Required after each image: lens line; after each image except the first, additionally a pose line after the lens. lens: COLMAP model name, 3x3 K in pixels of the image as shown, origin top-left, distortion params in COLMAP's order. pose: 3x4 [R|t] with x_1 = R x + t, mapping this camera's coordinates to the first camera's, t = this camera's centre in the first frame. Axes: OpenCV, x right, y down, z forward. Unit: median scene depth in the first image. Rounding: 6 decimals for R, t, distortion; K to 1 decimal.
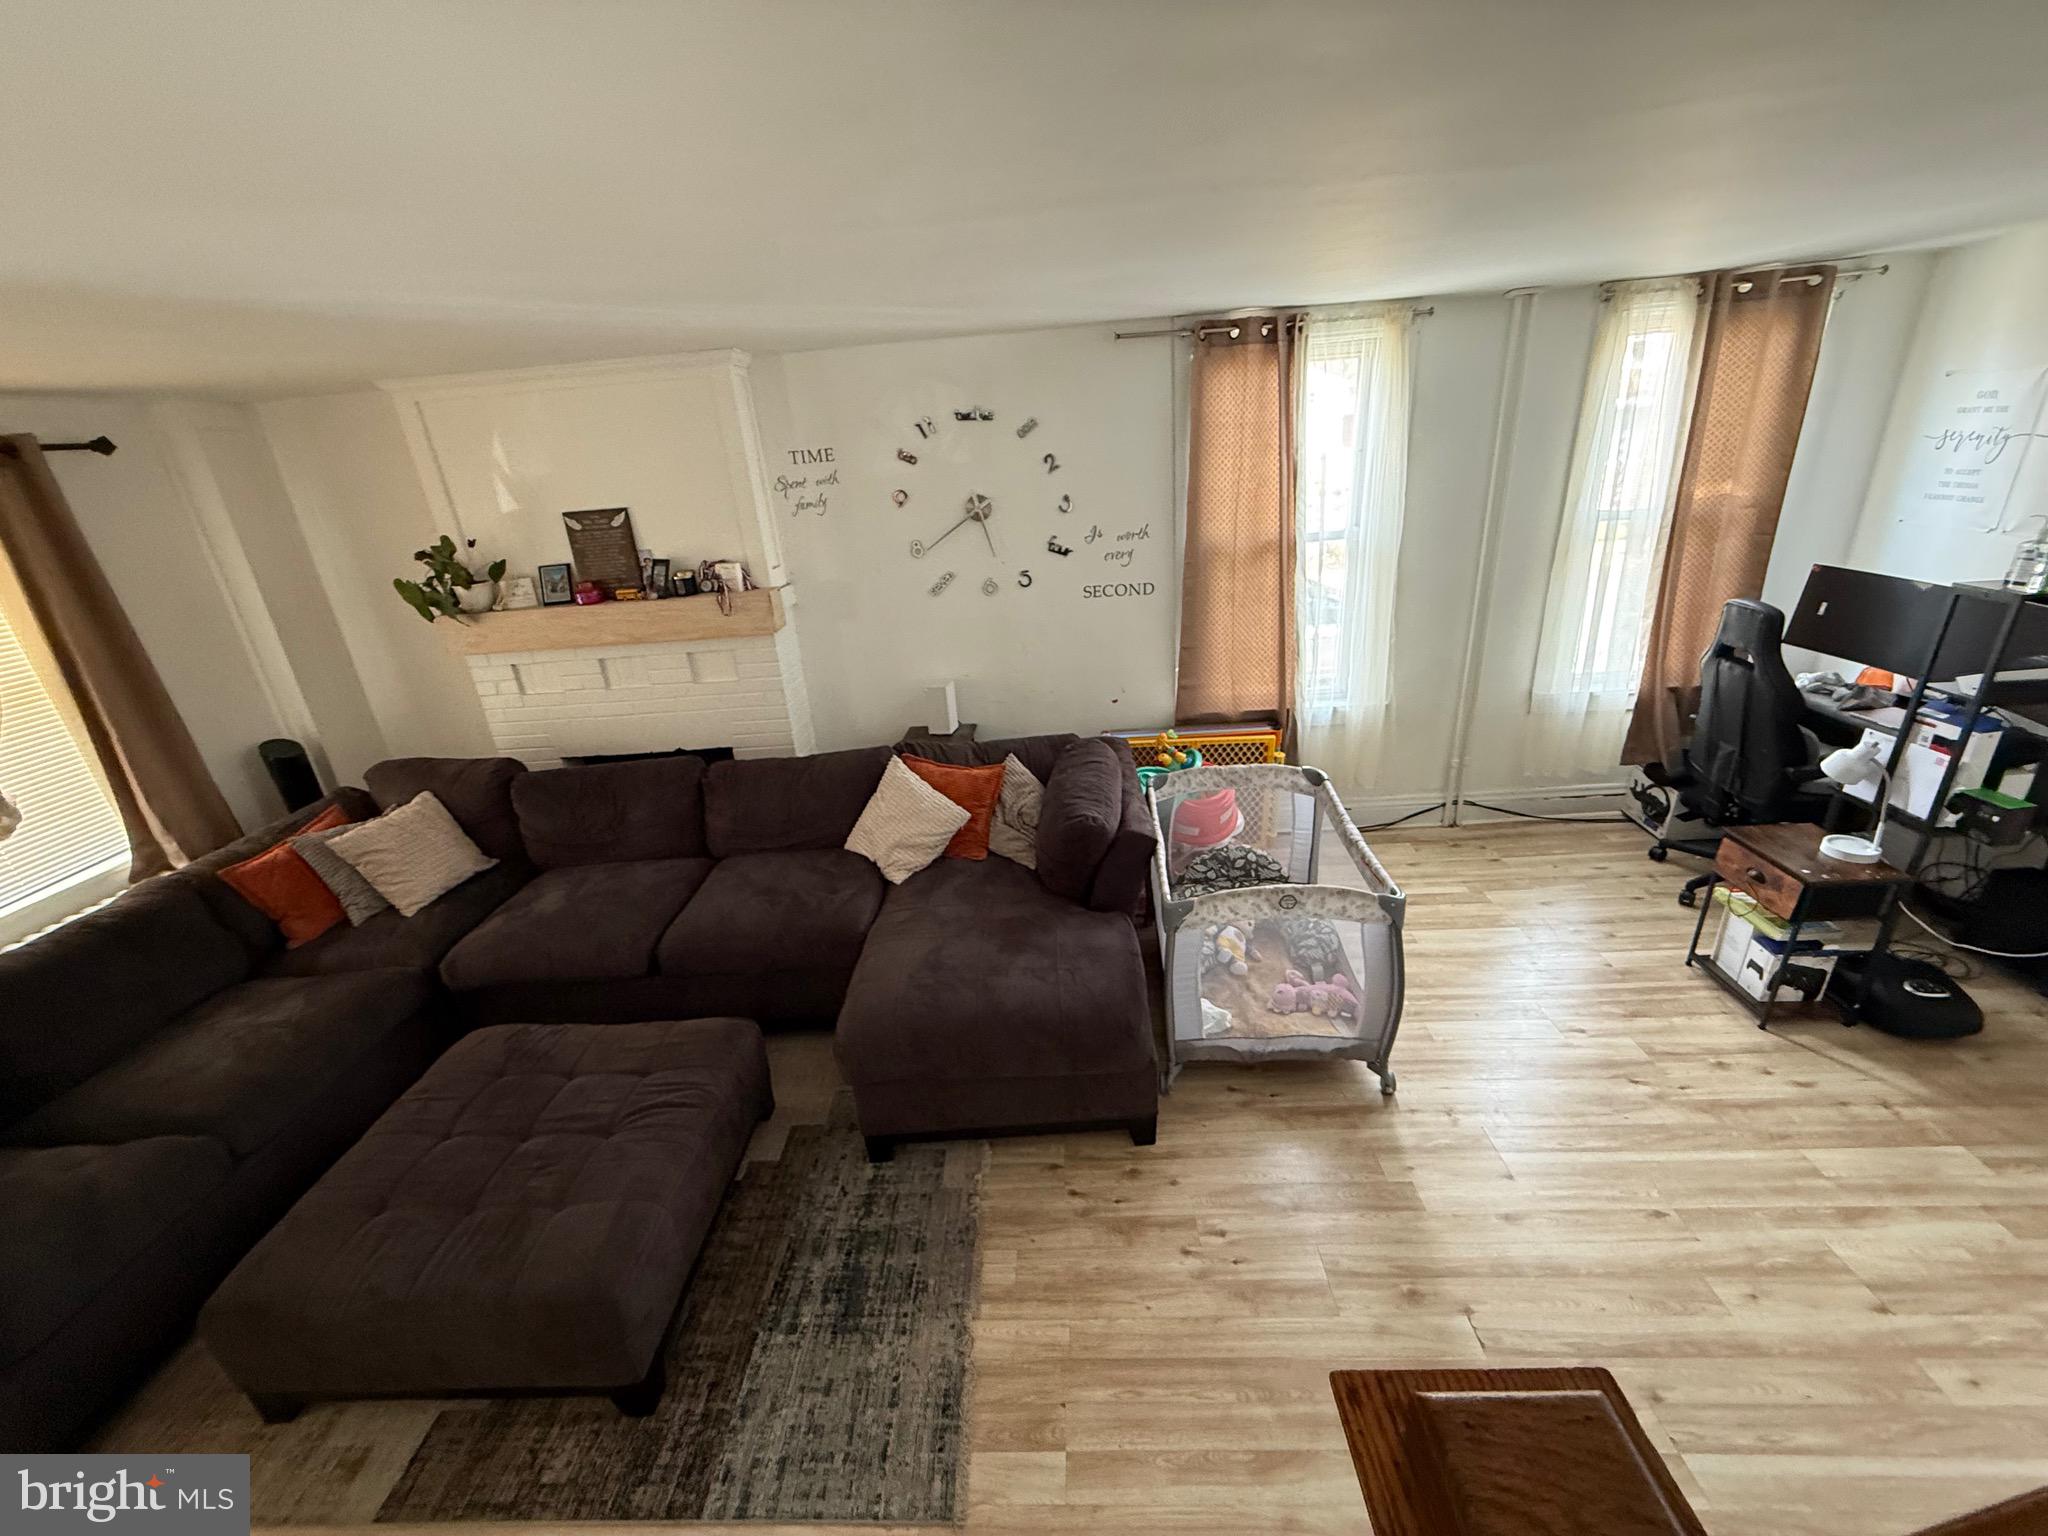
lens RADIAL K [[814.7, 0, 1018.4], [0, 814.7, 765.5], [0, 0, 1]] dist [-0.002884, 0.000587]
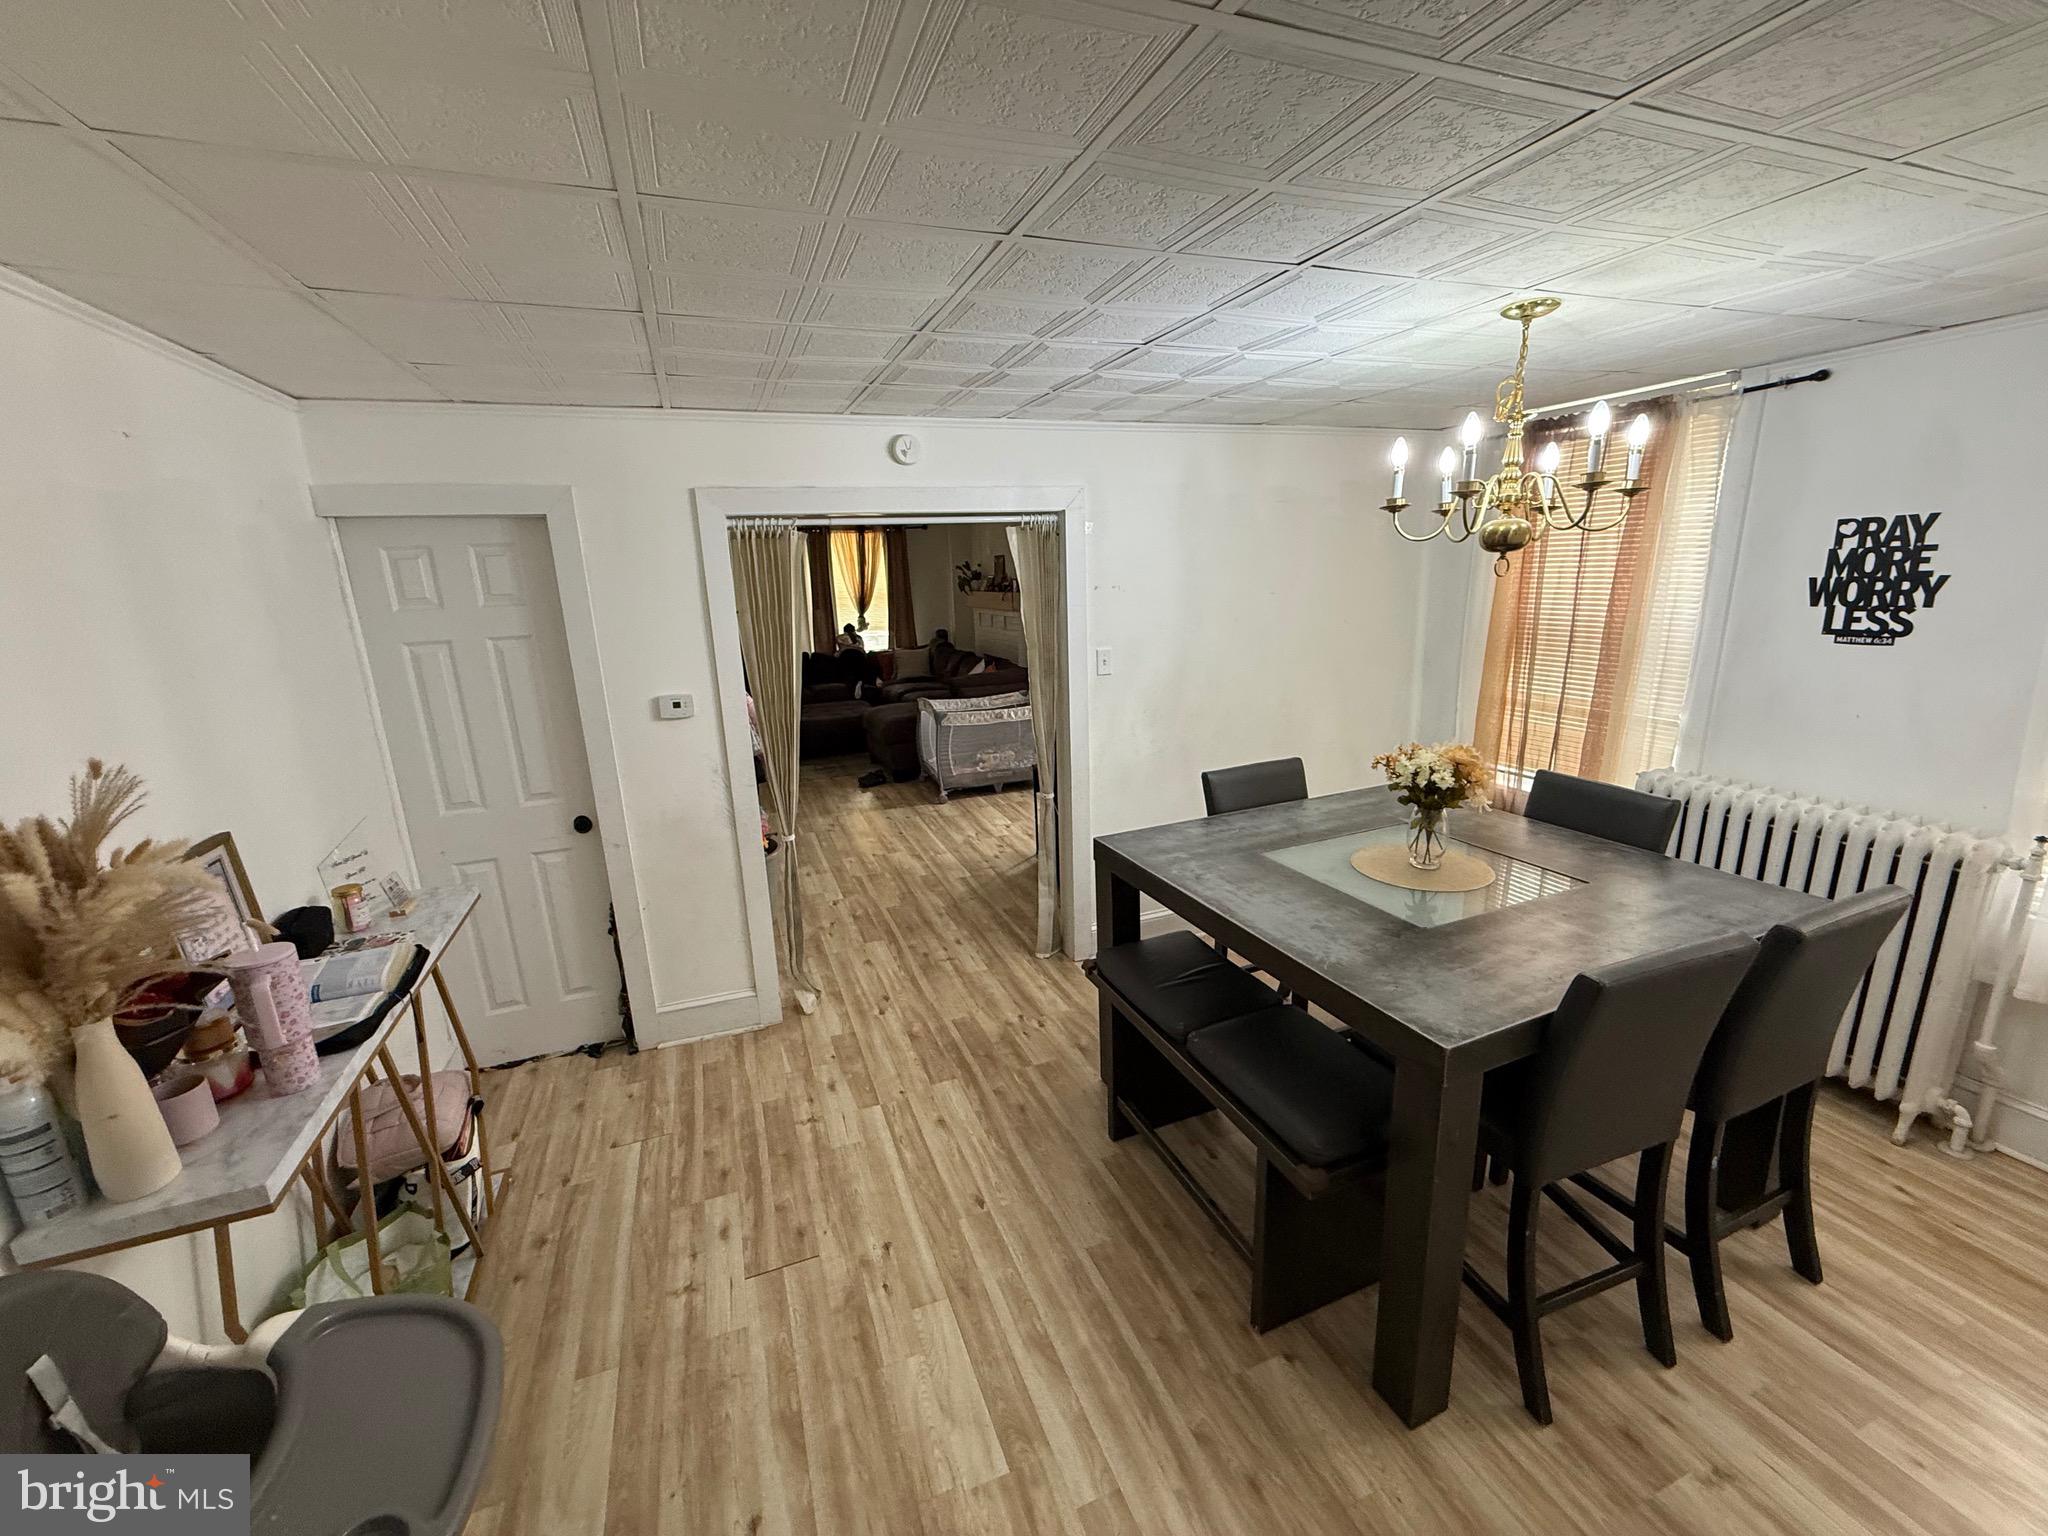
lens RADIAL K [[816.8, 0, 1019.4], [0, 816.8, 765.7], [0, 0, 1]] dist [-0.002067, 0.000328]
pose [[0.397634, 0.275891, -0.875083, 2.205166], [-0.329132, 0.933141, 0.144639, -0.108233], [0.856481, 0.230505, 0.461853, 0.044090]]
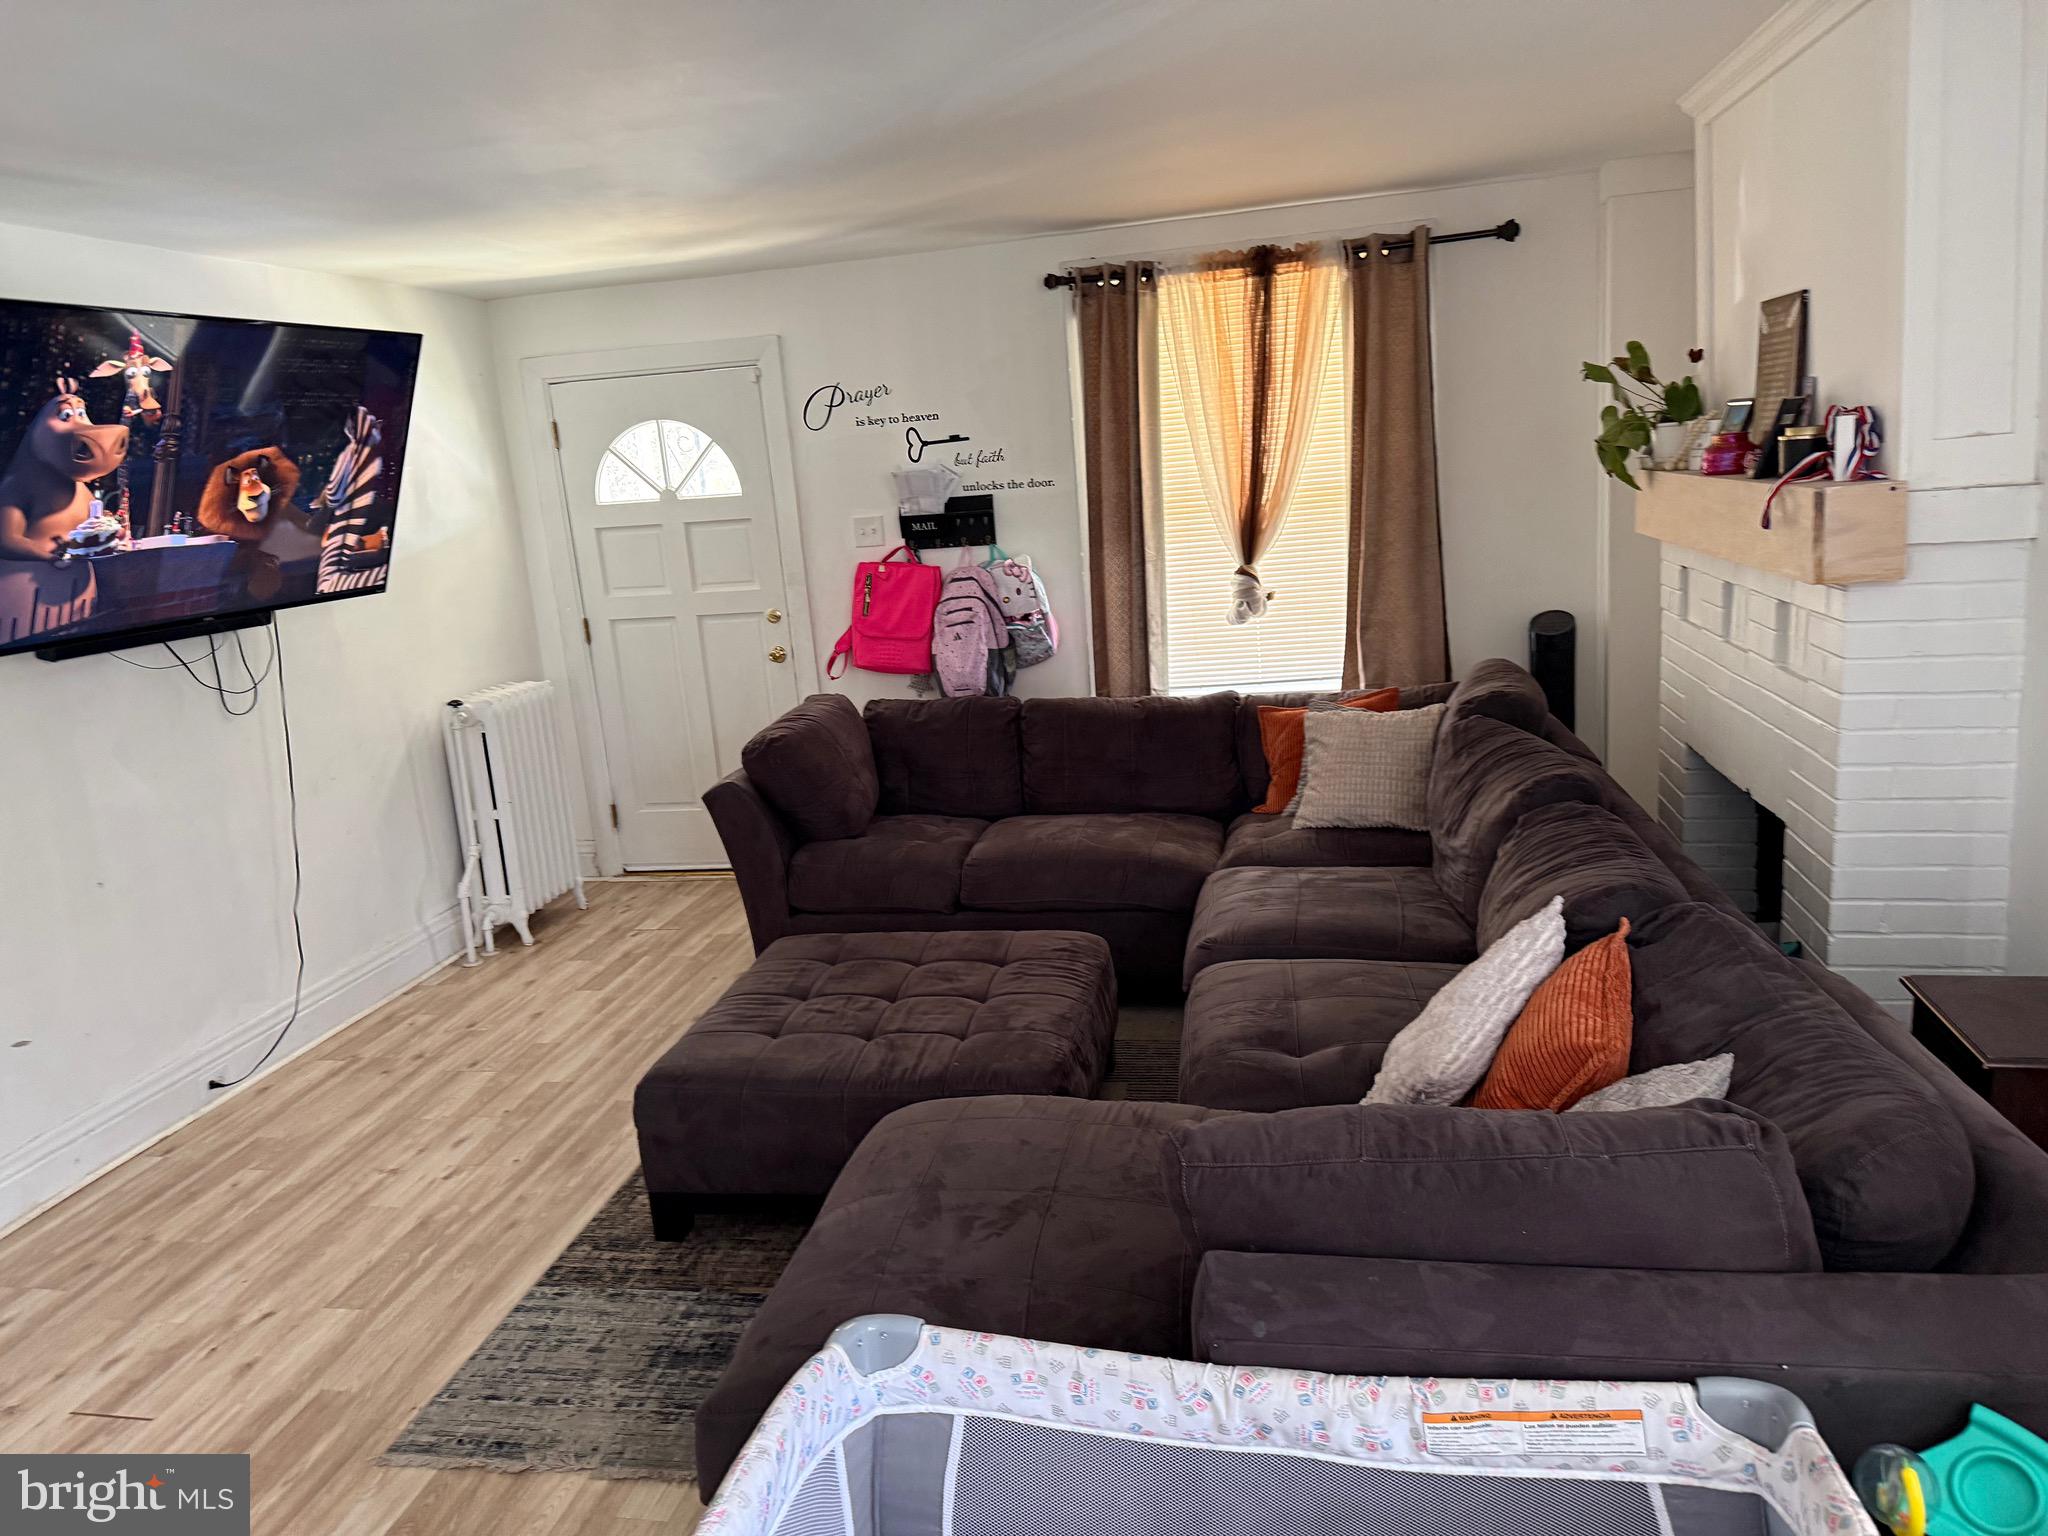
lens RADIAL K [[1427.2, 0, 1012.7], [0, 1427.2, 768.0], [0, 0, 1]] dist [0.111331, -0.170562]
pose [[-0.153941, 0.290930, -0.944278, 0.582150], [-0.278791, 0.904051, 0.323986, -0.240803], [0.947933, 0.313131, -0.058062, 0.801450]]
